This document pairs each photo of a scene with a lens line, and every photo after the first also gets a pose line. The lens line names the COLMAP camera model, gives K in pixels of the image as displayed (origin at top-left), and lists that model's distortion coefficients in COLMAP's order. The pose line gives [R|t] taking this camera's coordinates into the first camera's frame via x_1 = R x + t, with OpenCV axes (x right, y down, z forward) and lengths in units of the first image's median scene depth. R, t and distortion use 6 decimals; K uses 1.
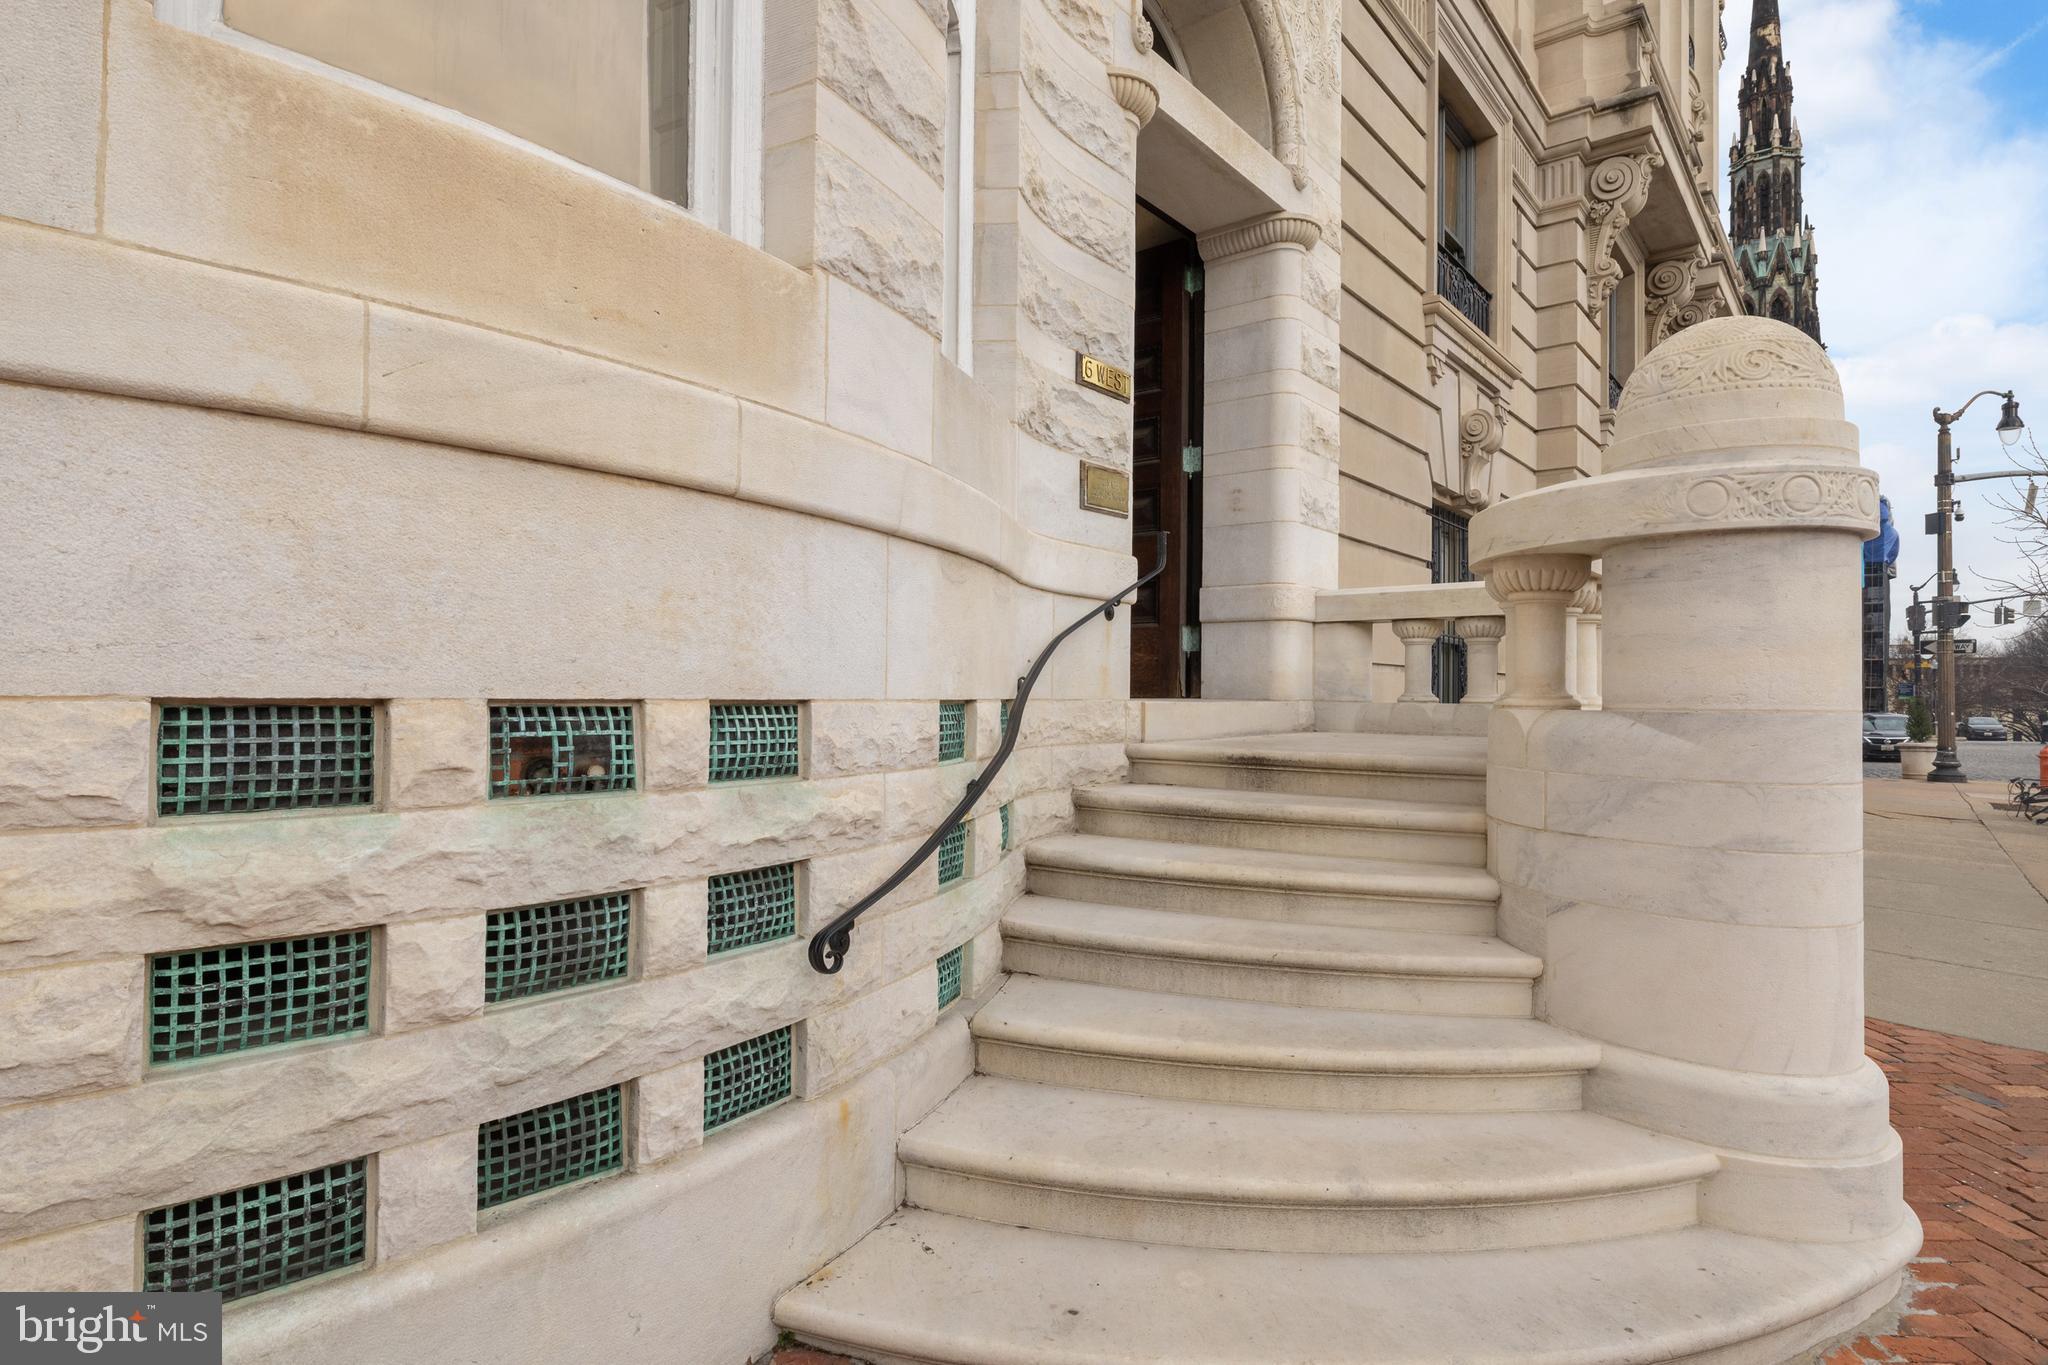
lens RADIAL K [[1057.7, 0, 1024.9], [0, 1057.7, 685.7], [0, 0, 1]] dist [-0.000286, 0.005260]
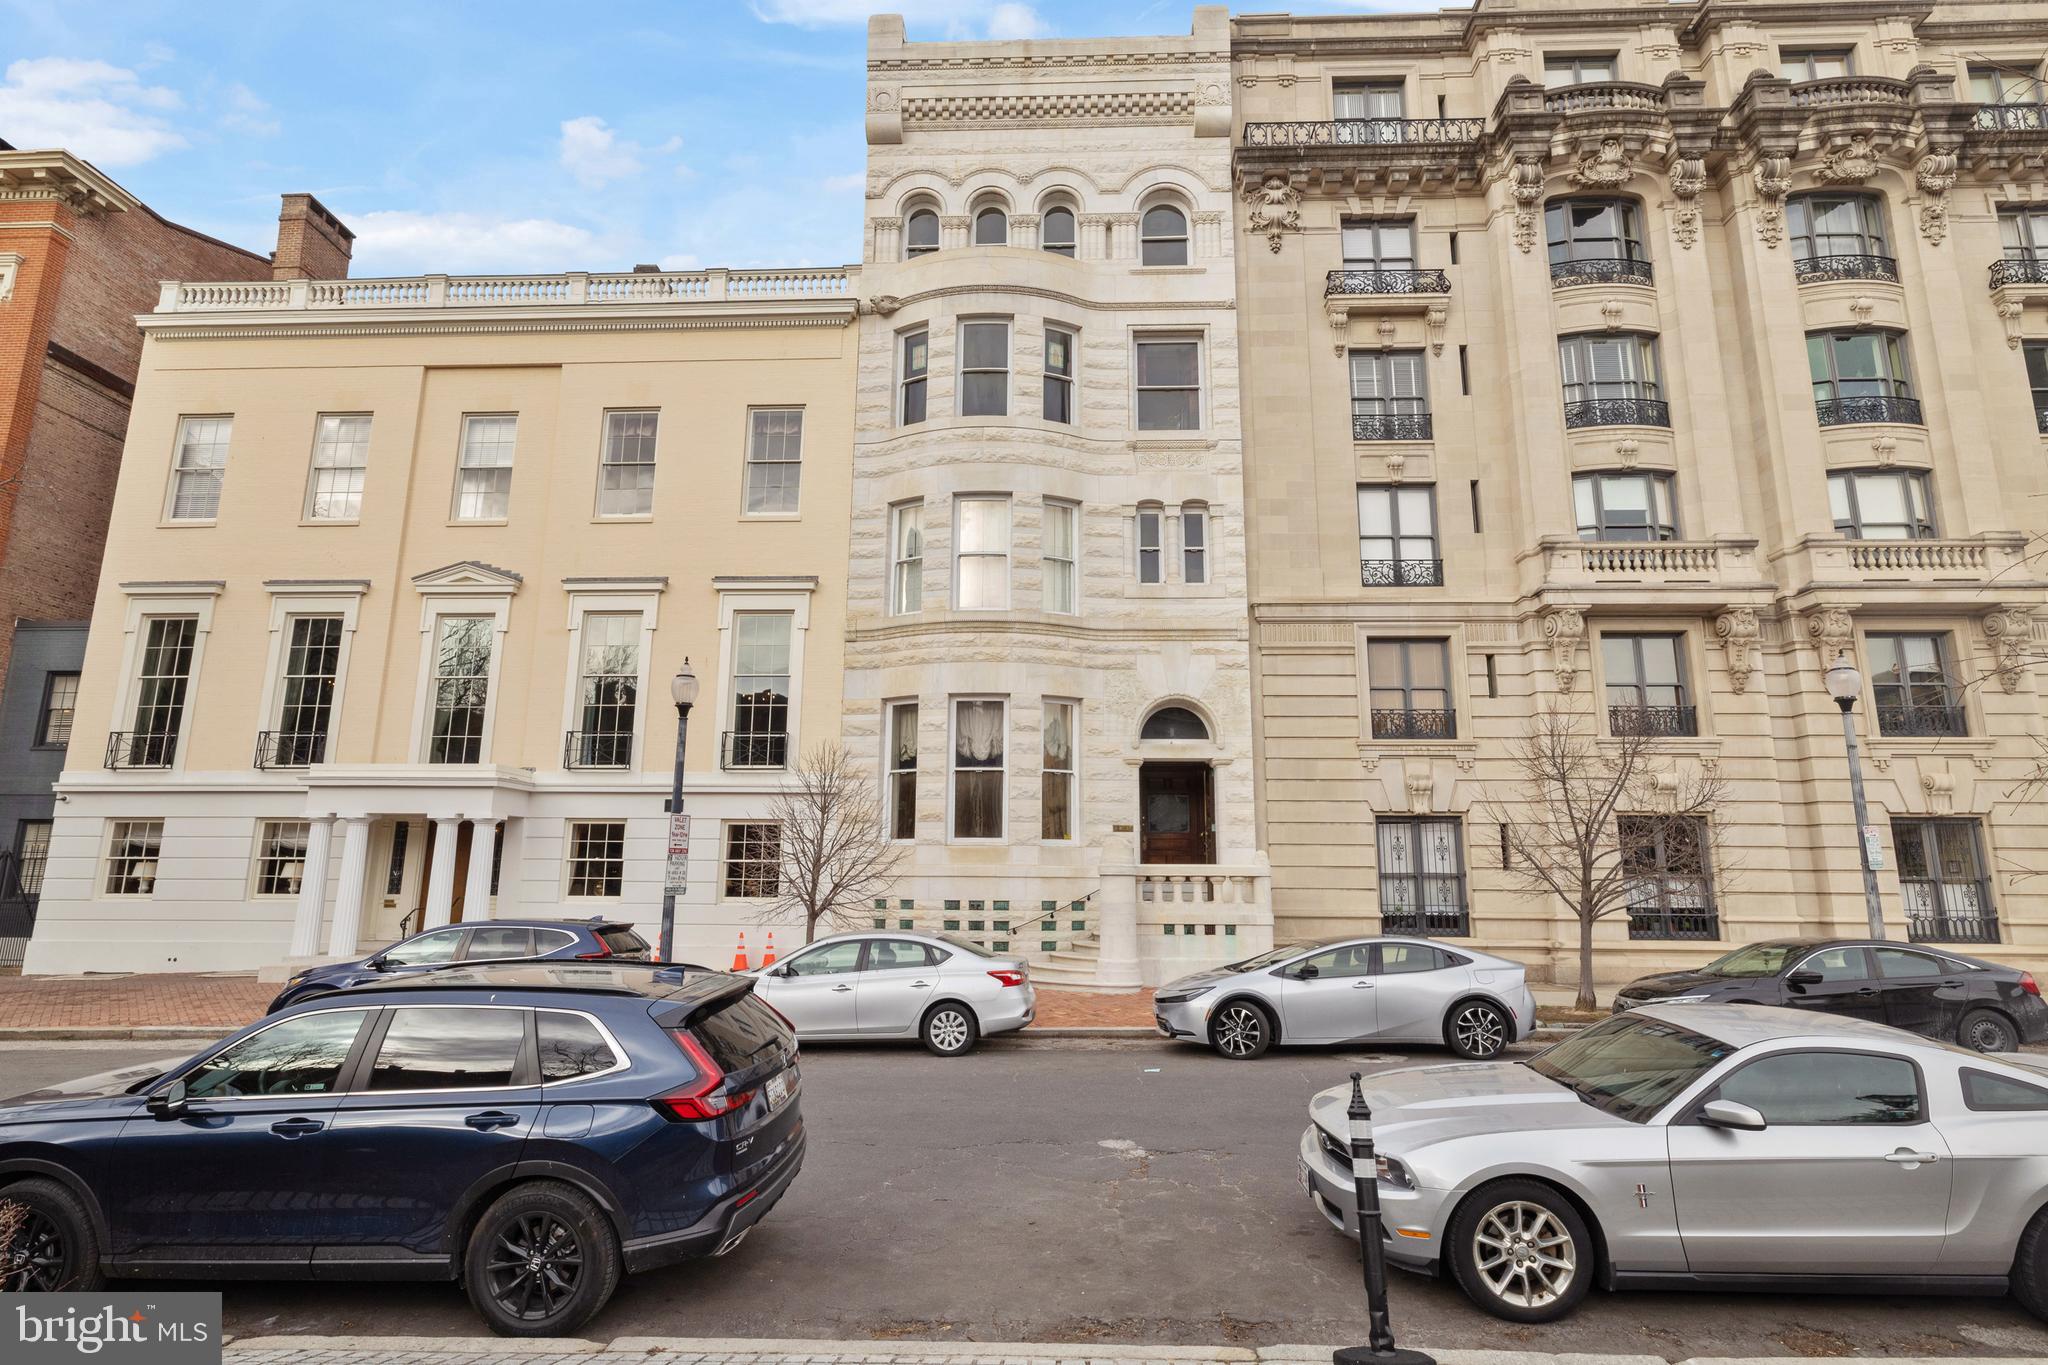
lens RADIAL K [[1057.7, 0, 1067.3], [0, 1057.7, 685.9], [0, 0, 1]] dist [-0.000286, 0.005260]
pose [[0.611966, -0.154057, -0.775735, 7.841261], [0.006830, 0.981838, -0.189600, -0.074940], [0.790855, 0.110730, 0.601903, -4.391232]]
